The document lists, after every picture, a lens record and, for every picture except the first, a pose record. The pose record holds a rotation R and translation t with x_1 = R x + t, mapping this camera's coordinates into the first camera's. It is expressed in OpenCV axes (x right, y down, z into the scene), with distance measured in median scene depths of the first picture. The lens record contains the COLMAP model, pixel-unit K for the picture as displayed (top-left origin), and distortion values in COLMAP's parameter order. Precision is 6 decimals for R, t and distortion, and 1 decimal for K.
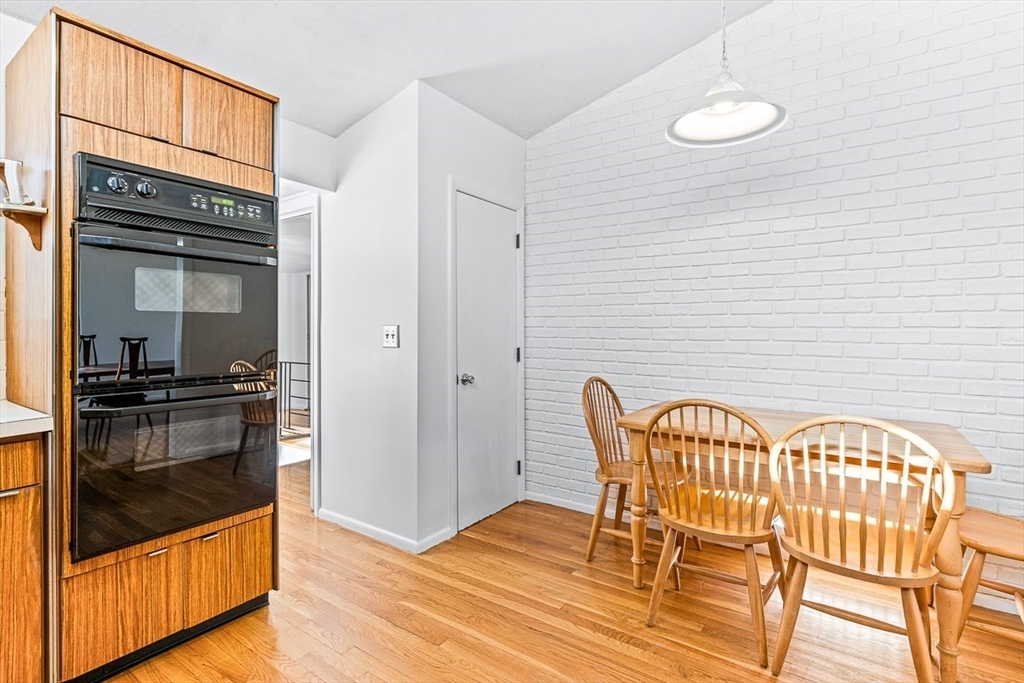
lens RADIAL K [[470.9, 0, 509.5], [0, 470.9, 343.3], [0, 0, 1]] dist [0.005855, 0.000375]
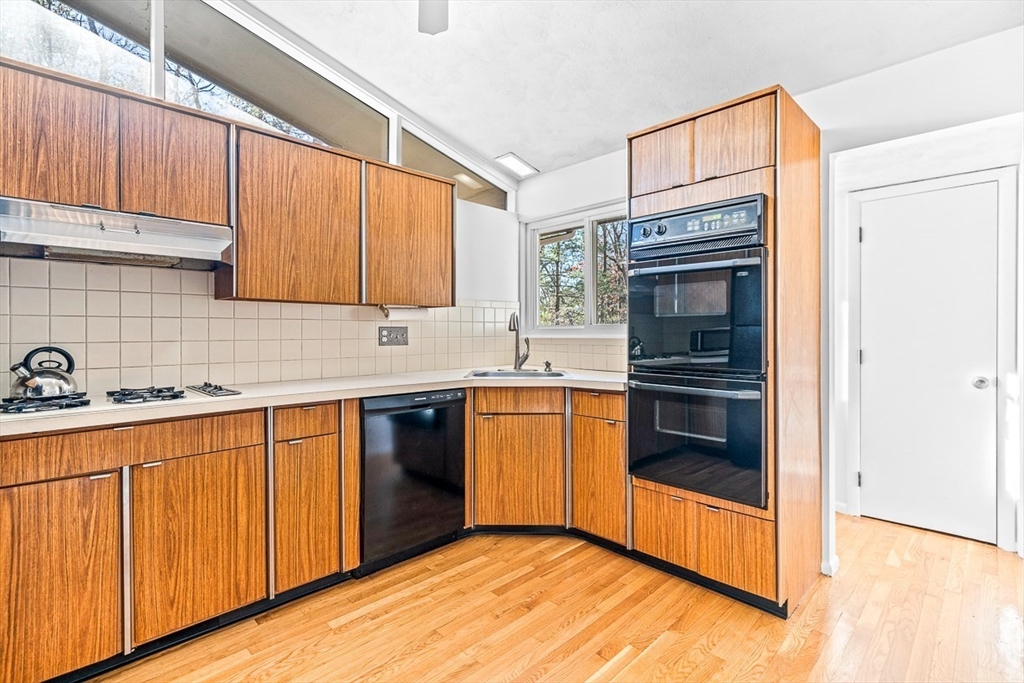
lens RADIAL K [[470.9, 0, 509.5], [0, 470.9, 343.3], [0, 0, 1]] dist [0.005855, 0.000375]
pose [[-0.153348, 0.027744, -0.987783, 0.589077], [-0.028166, 0.999077, 0.032433, -0.020031], [0.987771, 0.032796, -0.152425, 0.686758]]
